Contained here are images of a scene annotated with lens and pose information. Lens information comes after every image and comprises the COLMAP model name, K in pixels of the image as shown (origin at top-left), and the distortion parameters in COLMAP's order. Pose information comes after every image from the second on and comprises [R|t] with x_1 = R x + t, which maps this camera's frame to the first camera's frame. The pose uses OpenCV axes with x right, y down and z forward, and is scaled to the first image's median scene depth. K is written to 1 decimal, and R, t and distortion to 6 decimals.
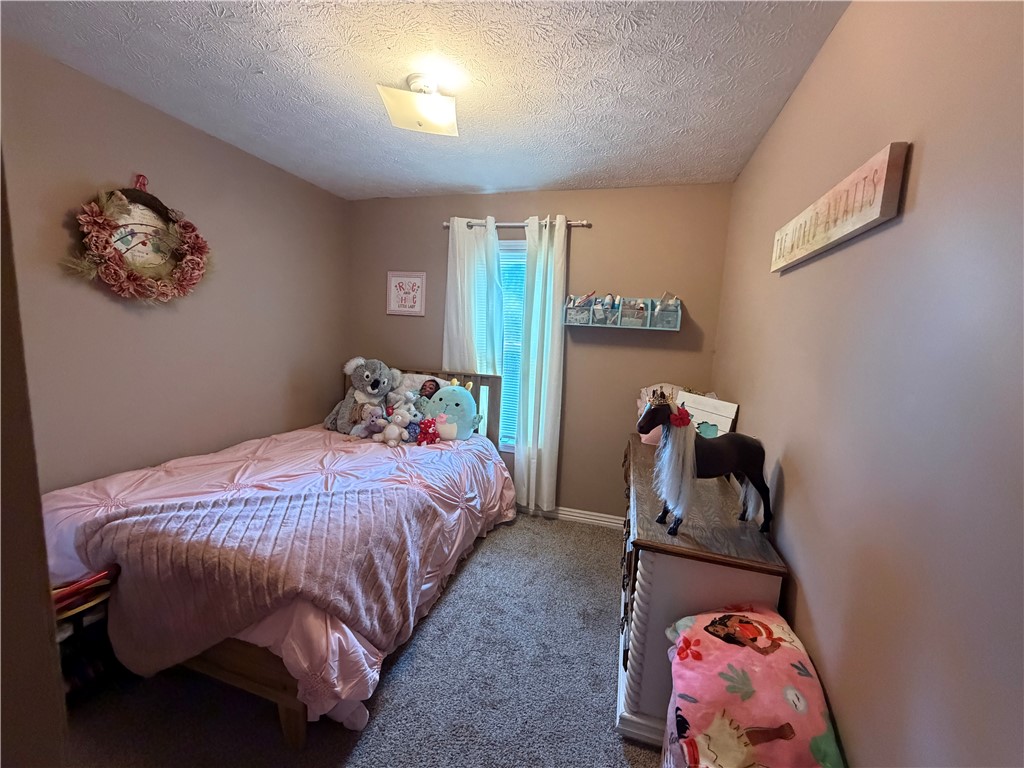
lens RADIAL K [[409.6, 0, 511.4], [0, 409.6, 379.1], [0, 0, 1]] dist [-0.000960, -0.000254]
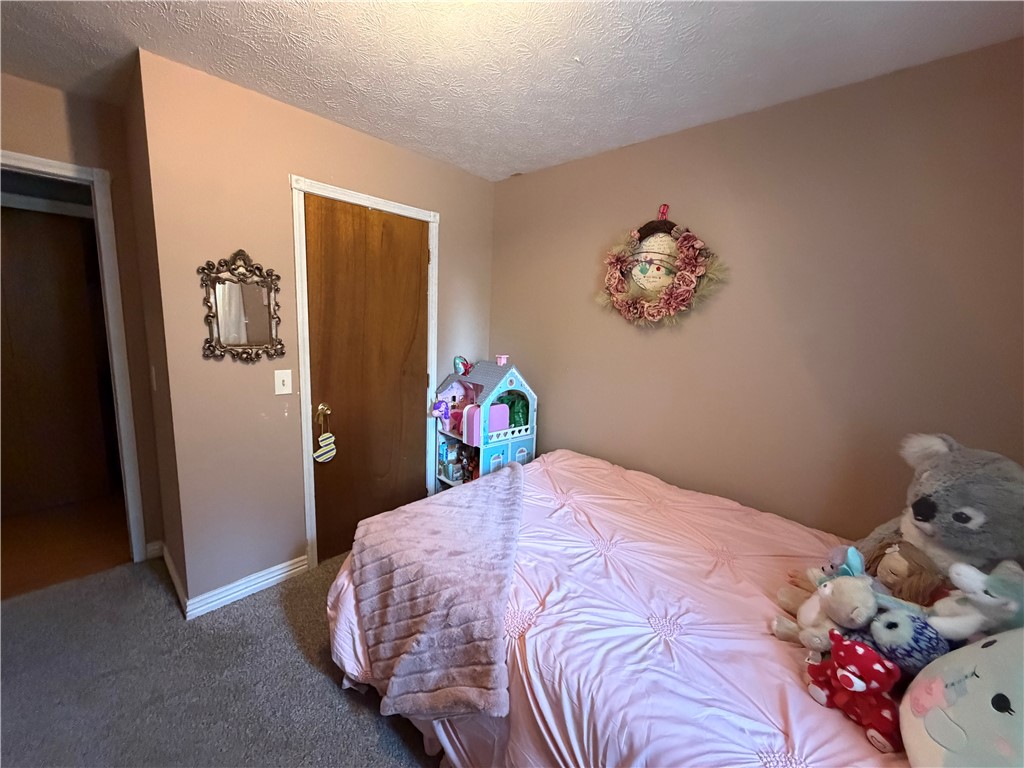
lens RADIAL K [[409.6, 0, 511.4], [0, 409.6, 383.2], [0, 0, 1]] dist [-0.000960, -0.000254]
pose [[-0.437900, 0.075513, -0.895847, 0.262681], [-0.166710, 0.972364, 0.163452, -0.150974], [0.883432, 0.220922, -0.413209, 1.176863]]
